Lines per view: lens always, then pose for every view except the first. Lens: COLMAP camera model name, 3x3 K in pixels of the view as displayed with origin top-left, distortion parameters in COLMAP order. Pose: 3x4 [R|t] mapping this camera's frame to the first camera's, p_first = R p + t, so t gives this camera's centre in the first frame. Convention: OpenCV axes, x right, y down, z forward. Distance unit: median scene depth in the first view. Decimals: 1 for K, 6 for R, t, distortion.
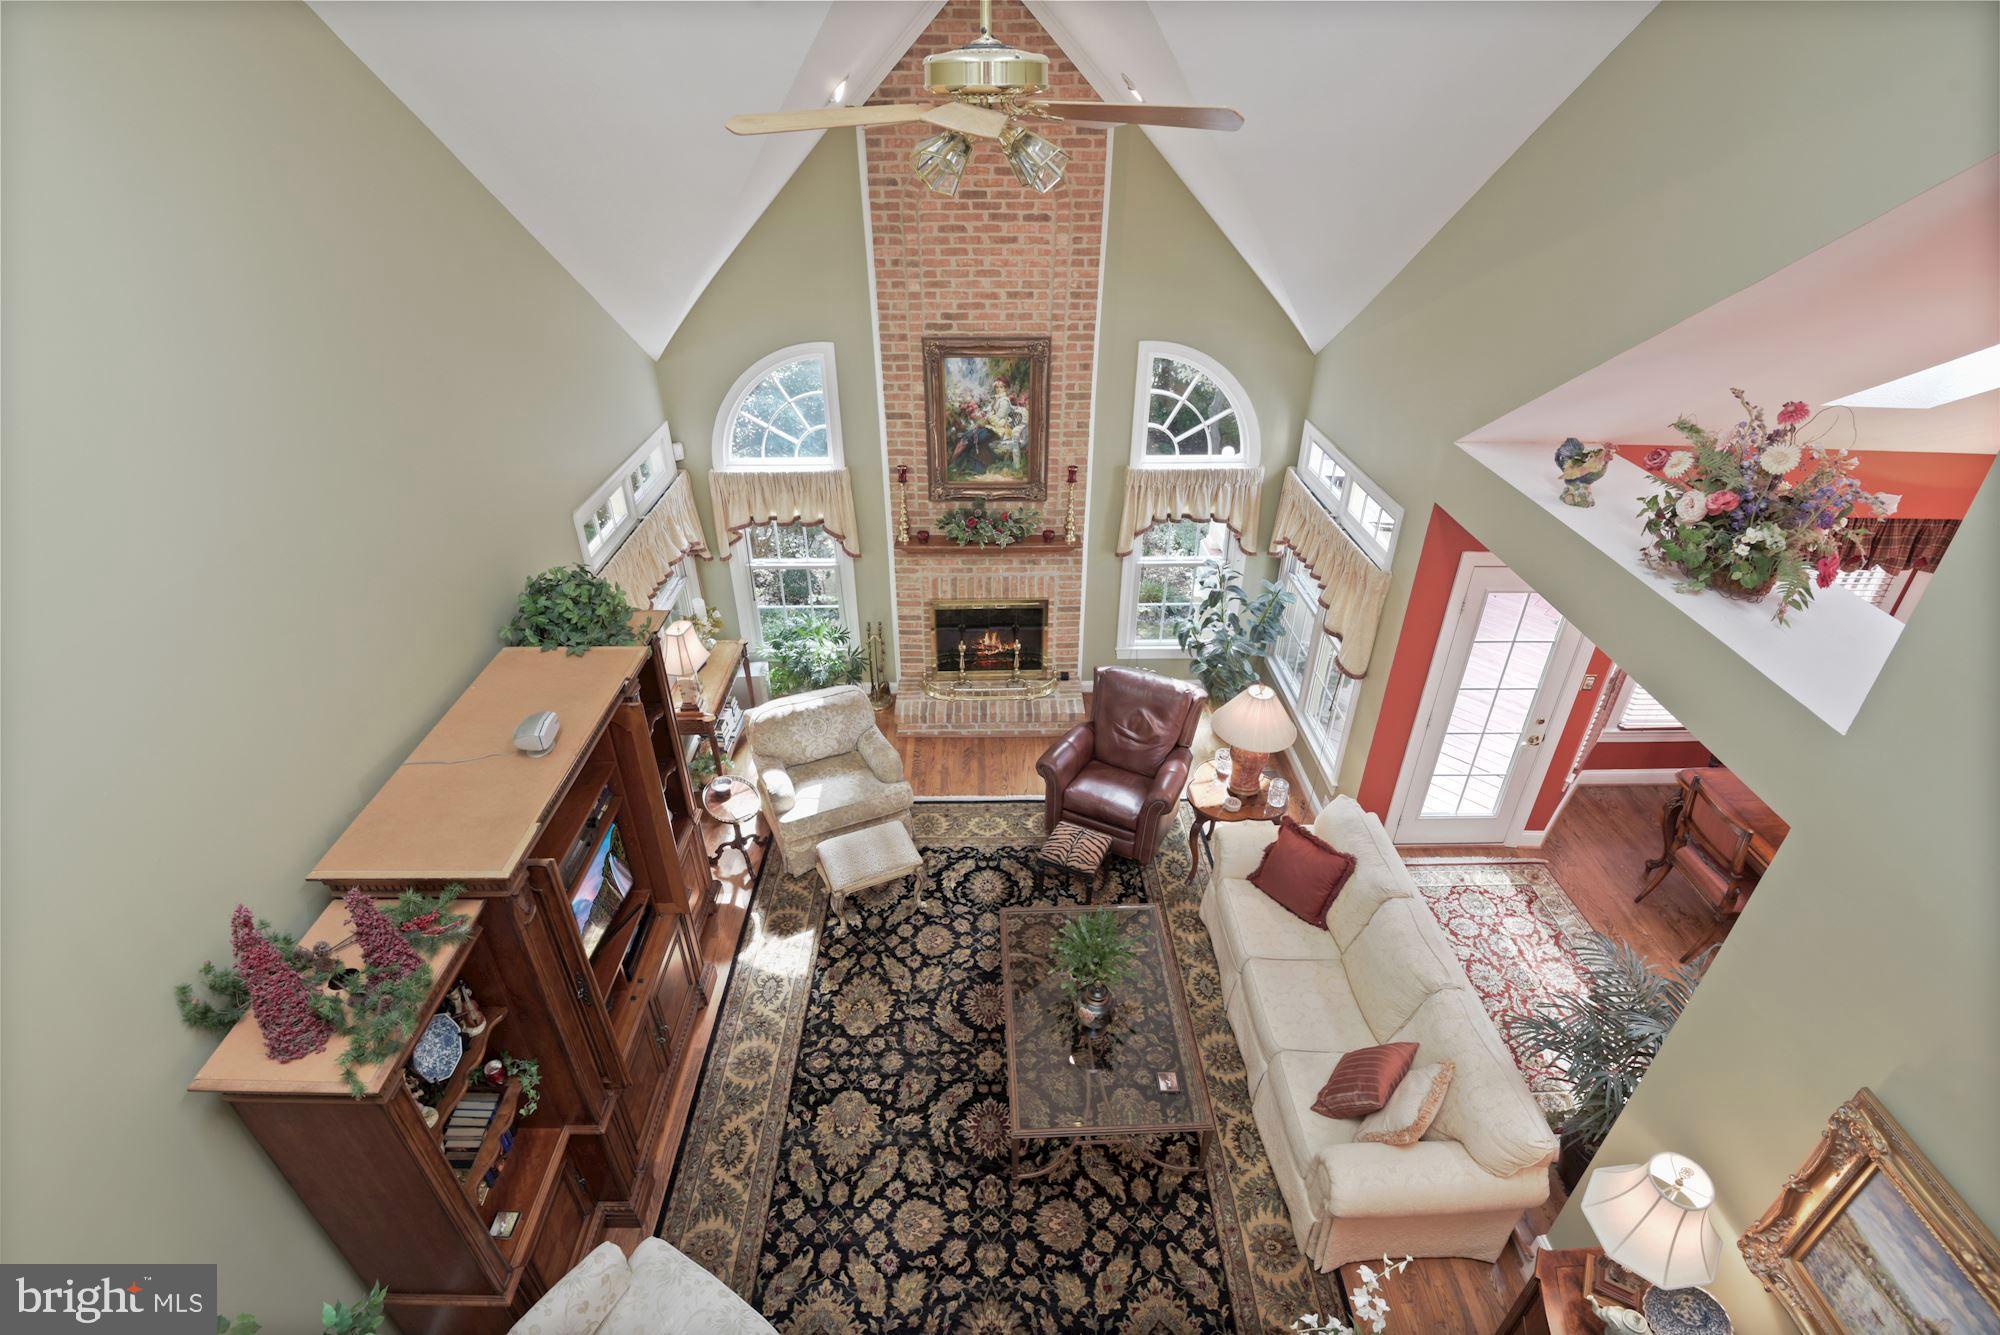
lens RADIAL K [[927.8, 0, 1007.6], [0, 927.8, 672.2], [0, 0, 1]] dist [0.007896, -0.000541]
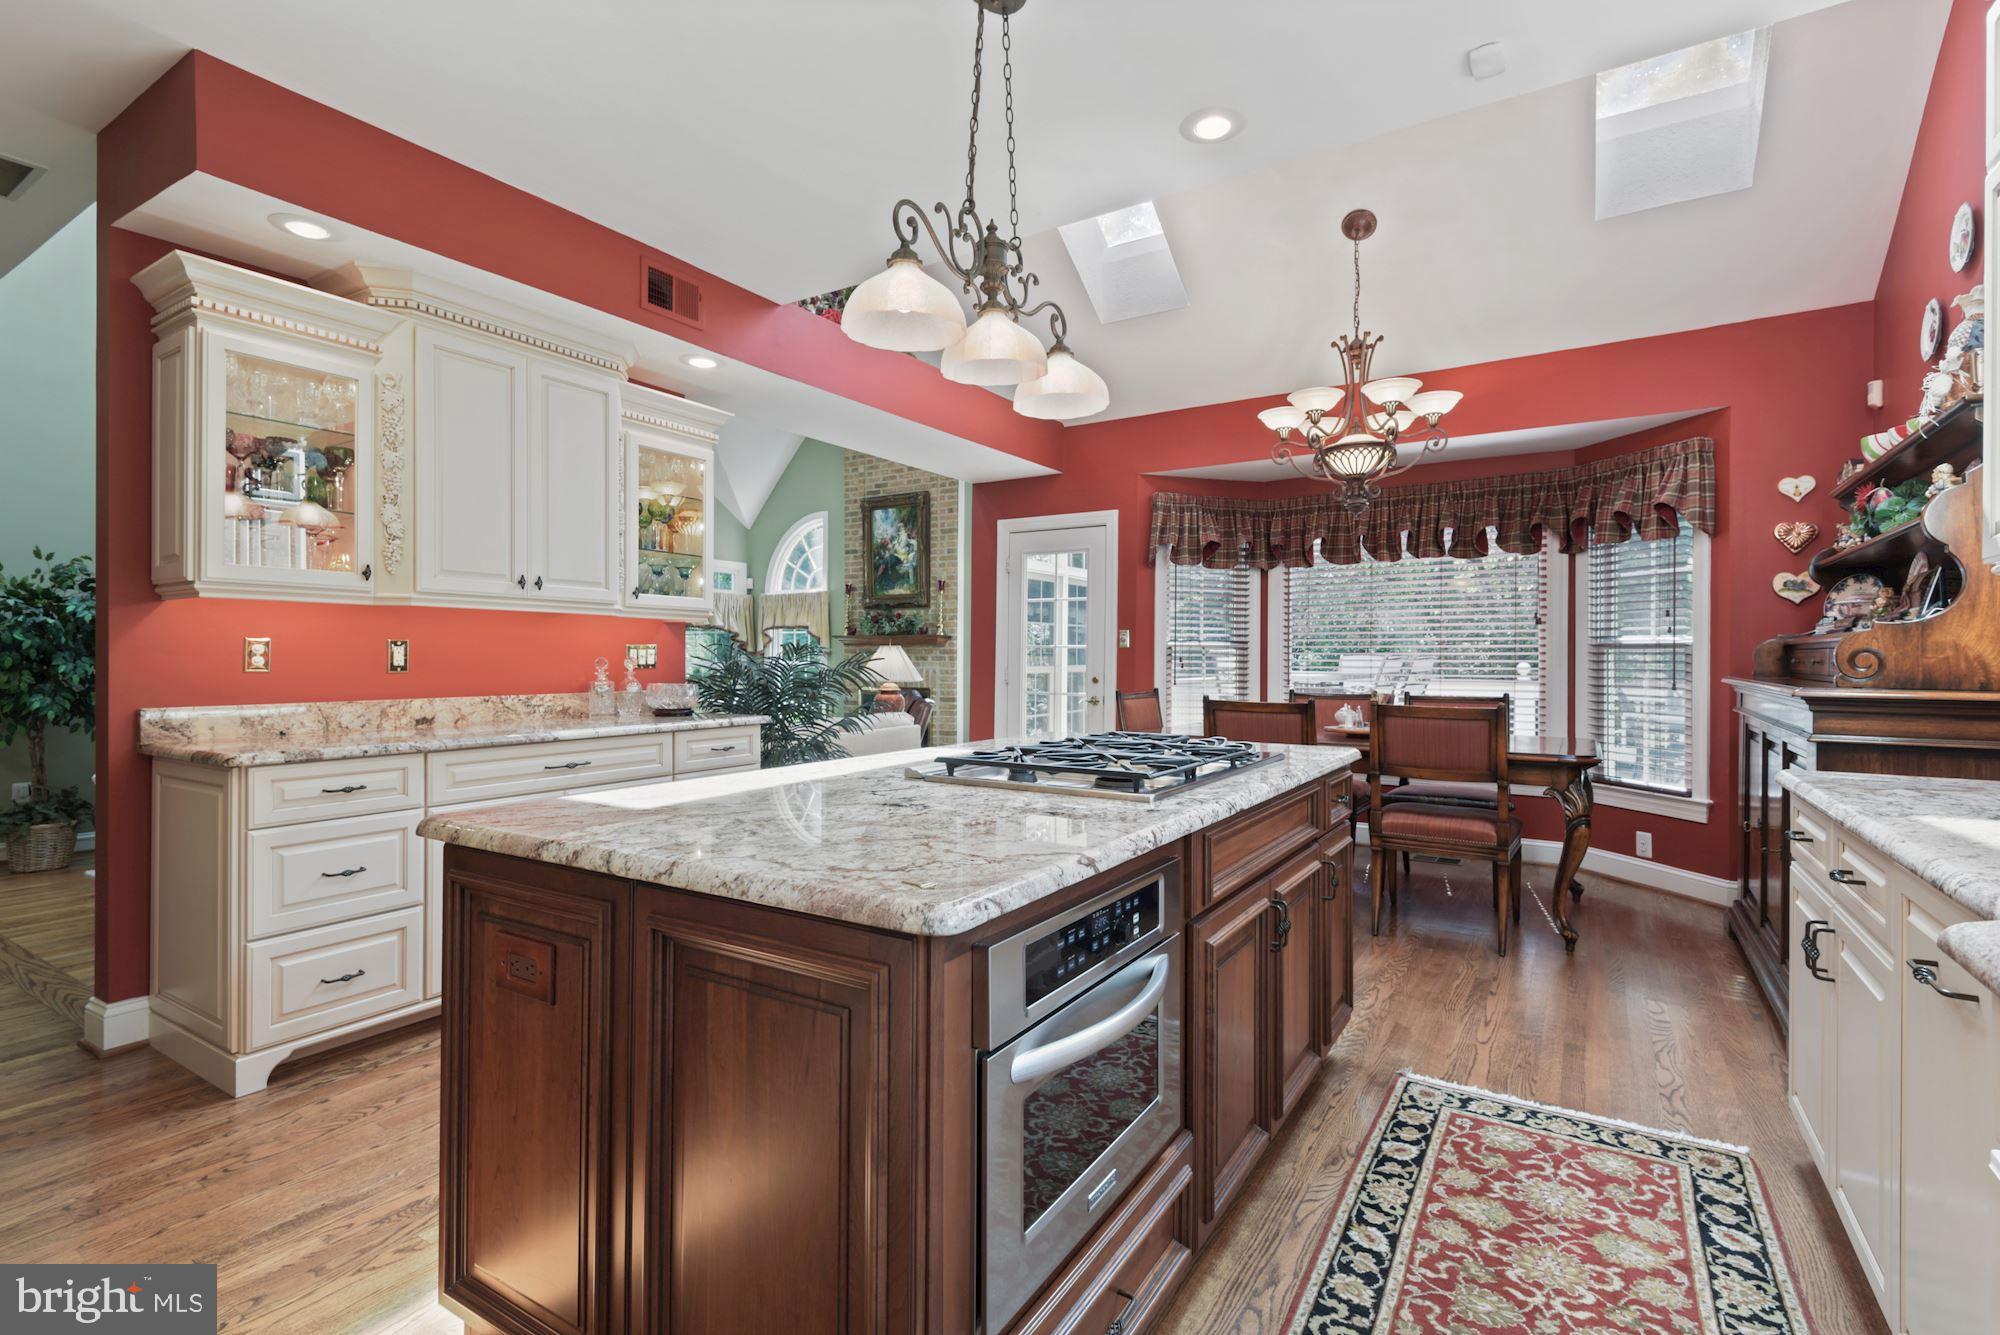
lens RADIAL K [[927.8, 0, 1003.7], [0, 927.8, 654.6], [0, 0, 1]] dist [0.007896, -0.000541]
pose [[0.828324, -0.003554, -0.560238, 0.942075], [-0.289516, 0.853396, -0.433470, 0.453534], [0.479646, 0.521251, 0.705859, 0.142001]]
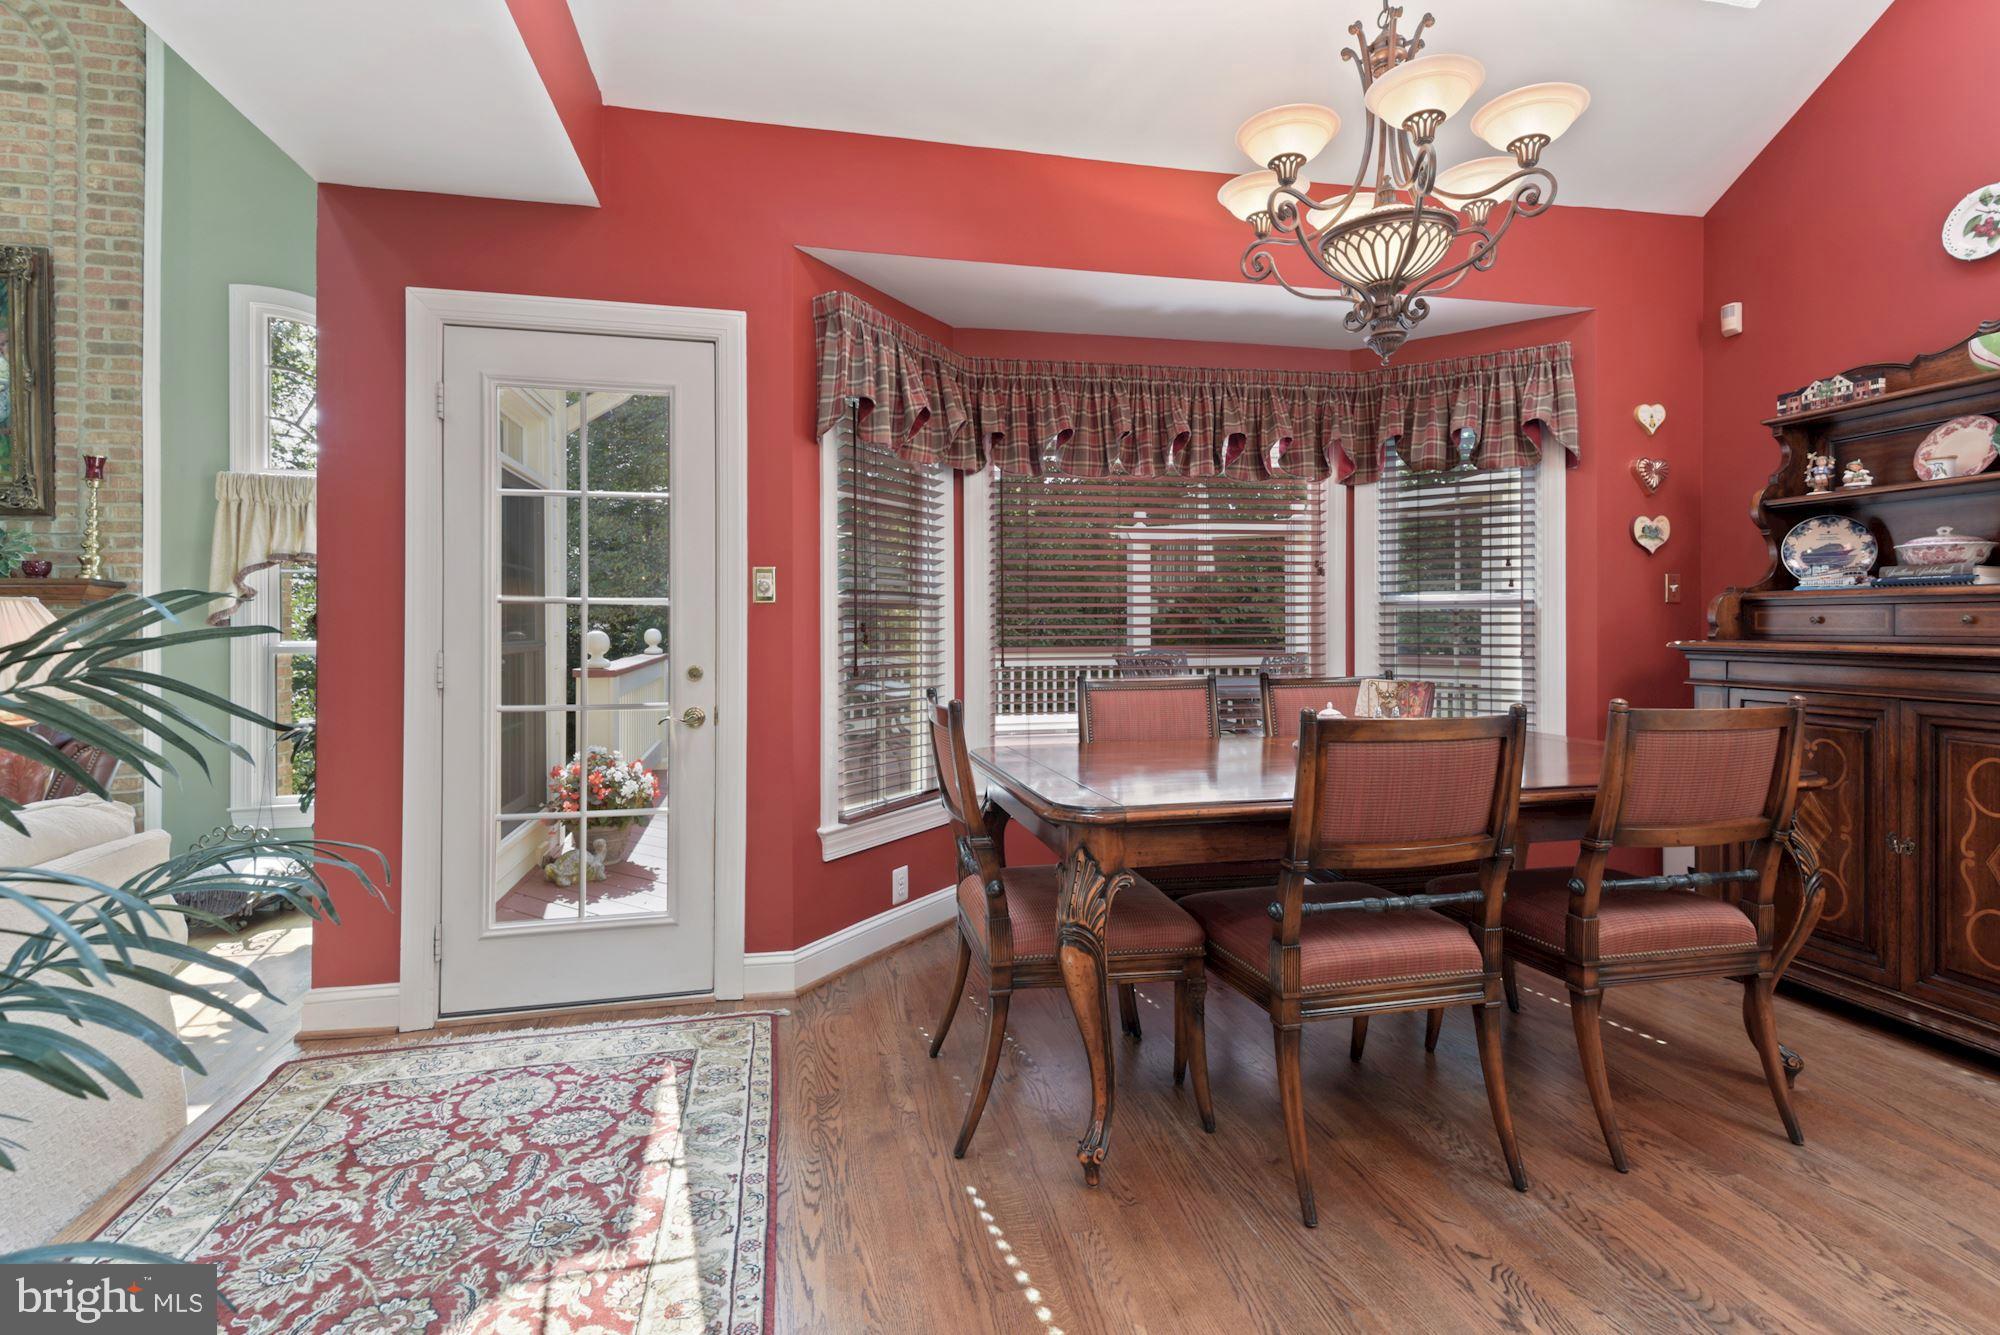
lens RADIAL K [[927.8, 0, 996.7], [0, 927.8, 621.8], [0, 0, 1]] dist [0.007896, -0.000541]
pose [[0.980603, -0.010193, 0.195742, 0.546733], [0.110616, 0.853199, -0.509721, 0.257972], [-0.161811, 0.521486, 0.837776, 0.463722]]
